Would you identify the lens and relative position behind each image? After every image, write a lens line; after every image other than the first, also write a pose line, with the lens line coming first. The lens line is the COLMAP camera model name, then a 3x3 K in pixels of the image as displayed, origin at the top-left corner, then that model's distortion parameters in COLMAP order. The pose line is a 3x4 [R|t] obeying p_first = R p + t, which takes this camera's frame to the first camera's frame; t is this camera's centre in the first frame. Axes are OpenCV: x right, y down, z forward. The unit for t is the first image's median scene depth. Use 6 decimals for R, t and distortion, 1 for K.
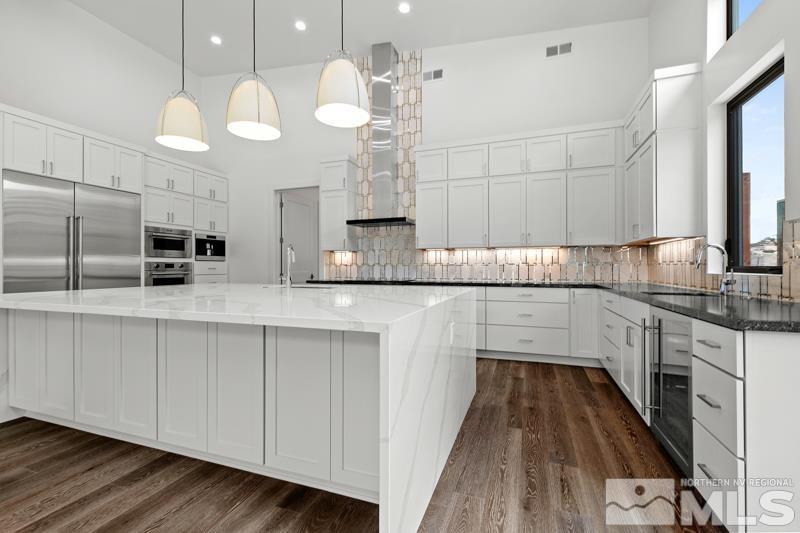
lens RADIAL K [[349.7, 0, 403.3], [0, 349.7, 264.6], [0, 0, 1]] dist [0.007187, -0.000596]
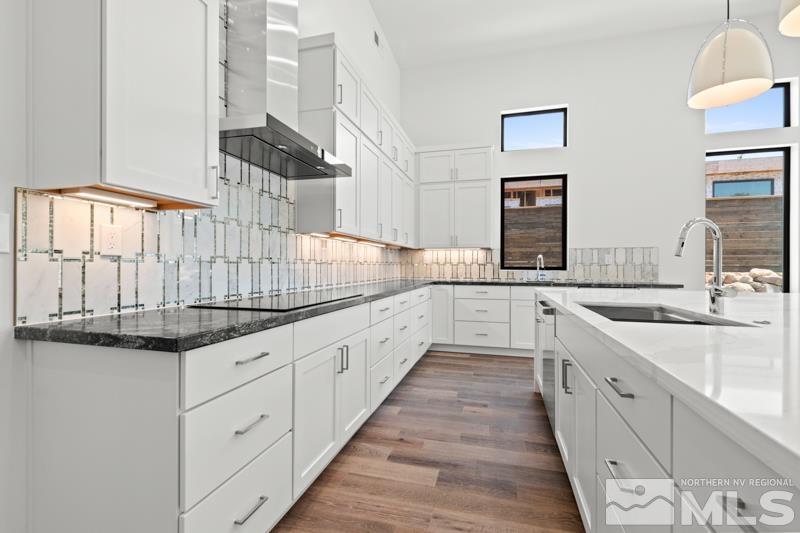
lens RADIAL K [[348.1, 0, 401.4], [0, 348.1, 265.7], [0, 0, 1]] dist [0.002905, -0.000505]
pose [[-0.071110, 0.002314, 0.997466, -0.569478], [-0.011563, 0.999928, -0.003144, 0.007614], [-0.997401, -0.011757, -0.071078, 1.083942]]
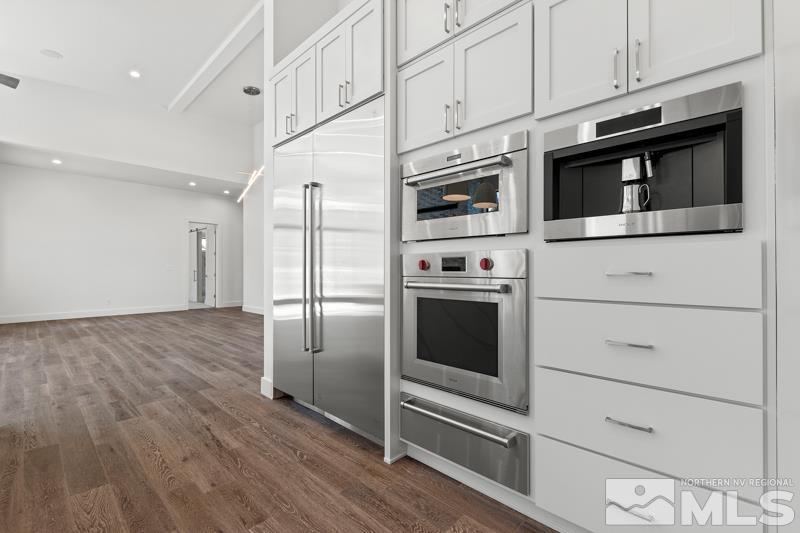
lens RADIAL K [[348.1, 0, 401.4], [0, 348.1, 265.7], [0, 0, 1]] dist [0.002905, -0.000505]
pose [[-0.395822, -0.009981, -0.918273, -0.443468], [0.005985, 0.999892, -0.013448, 0.011827], [0.918308, -0.010819, -0.395720, 1.389086]]
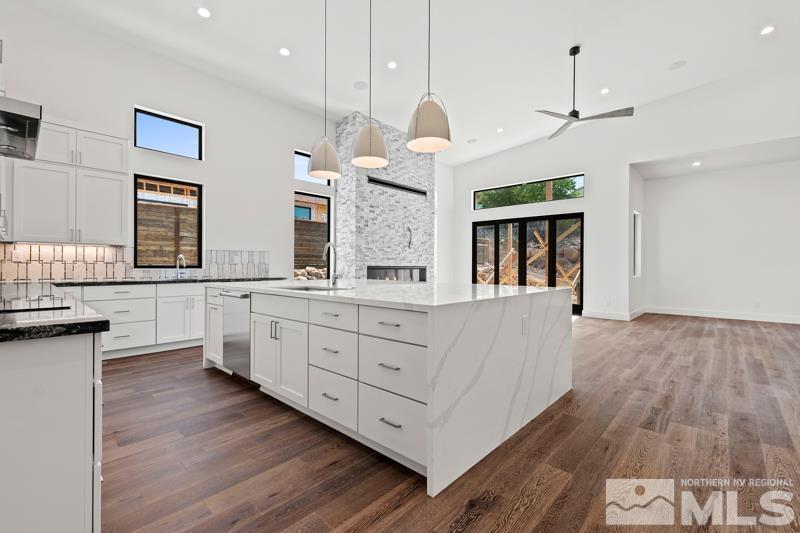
lens RADIAL K [[349.7, 0, 403.3], [0, 349.7, 264.6], [0, 0, 1]] dist [0.007187, -0.000596]
pose [[-0.922705, 0.000969, 0.385506, -0.672188], [-0.004568, 0.999899, -0.013446, 0.012060], [-0.385481, -0.014168, -0.922607, 1.384204]]
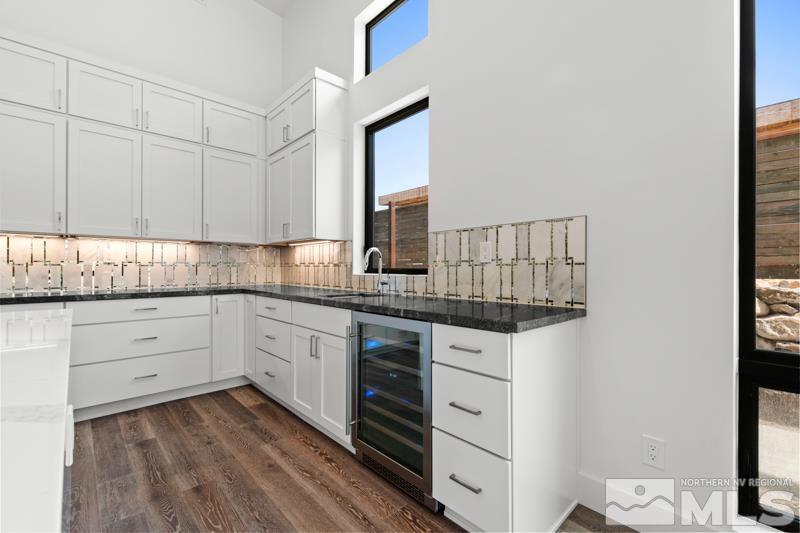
lens RADIAL K [[349.7, 0, 403.3], [0, 349.7, 264.6], [0, 0, 1]] dist [0.007187, -0.000596]
pose [[0.459253, 0.008997, 0.888260, -0.024853], [-0.008647, 0.999947, -0.005657, -0.000656], [-0.888263, -0.005083, 0.459307, 0.240844]]
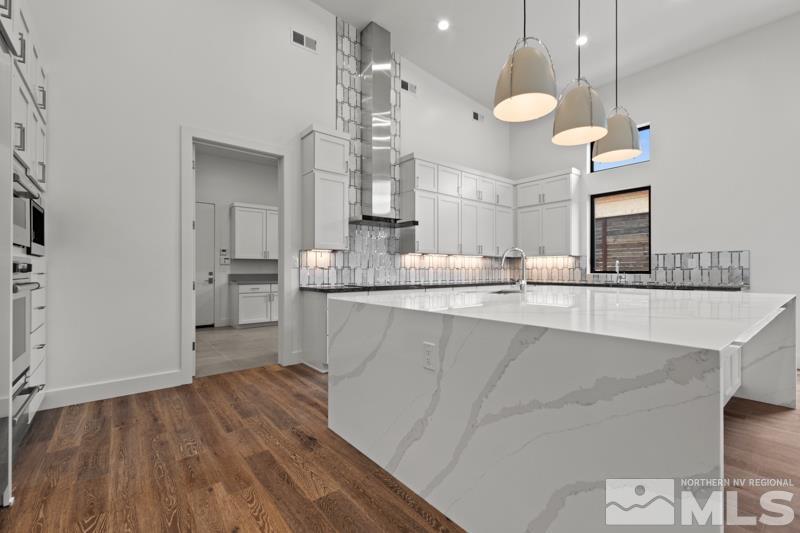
lens RADIAL K [[347.0, 0, 400.2], [0, 347.0, 268.3], [0, 0, 1]] dist [0.001325, -0.000306]
pose [[0.515989, 0.006864, 0.856568, -0.990218], [-0.007859, 0.999964, -0.003279, 0.004032], [-0.856559, -0.005040, 0.516024, 0.594019]]
